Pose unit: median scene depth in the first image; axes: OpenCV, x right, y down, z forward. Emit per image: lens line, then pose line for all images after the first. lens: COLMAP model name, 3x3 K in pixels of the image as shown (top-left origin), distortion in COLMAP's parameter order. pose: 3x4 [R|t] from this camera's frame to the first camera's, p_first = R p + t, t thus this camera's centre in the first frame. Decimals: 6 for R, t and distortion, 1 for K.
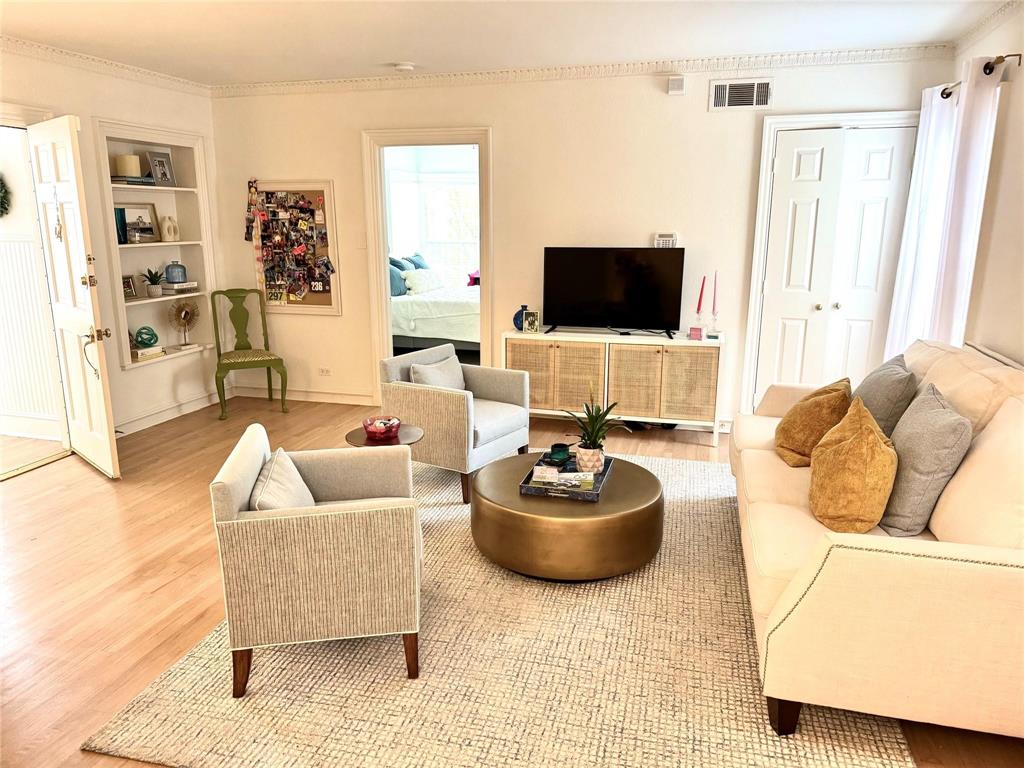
lens RADIAL K [[772.3, 0, 512.0], [0, 772.3, 384.0], [0, 0, 1]] dist [0.281832, -0.602262]
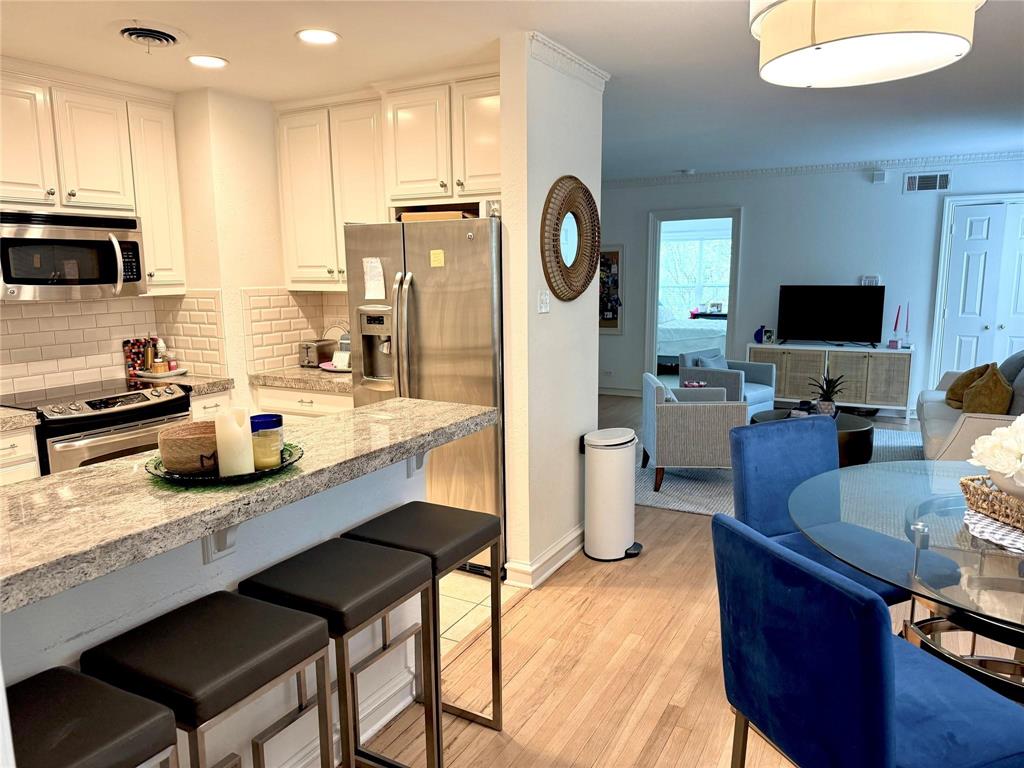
lens RADIAL K [[719.5, 0, 512.0], [0, 719.5, 384.0], [0, 0, 1]] dist [0.003815, -0.004530]
pose [[0.968535, 0.025849, -0.247531, -0.110735], [-0.038324, 0.998219, -0.045712, 0.092828], [0.245908, 0.053761, 0.967801, -0.431925]]
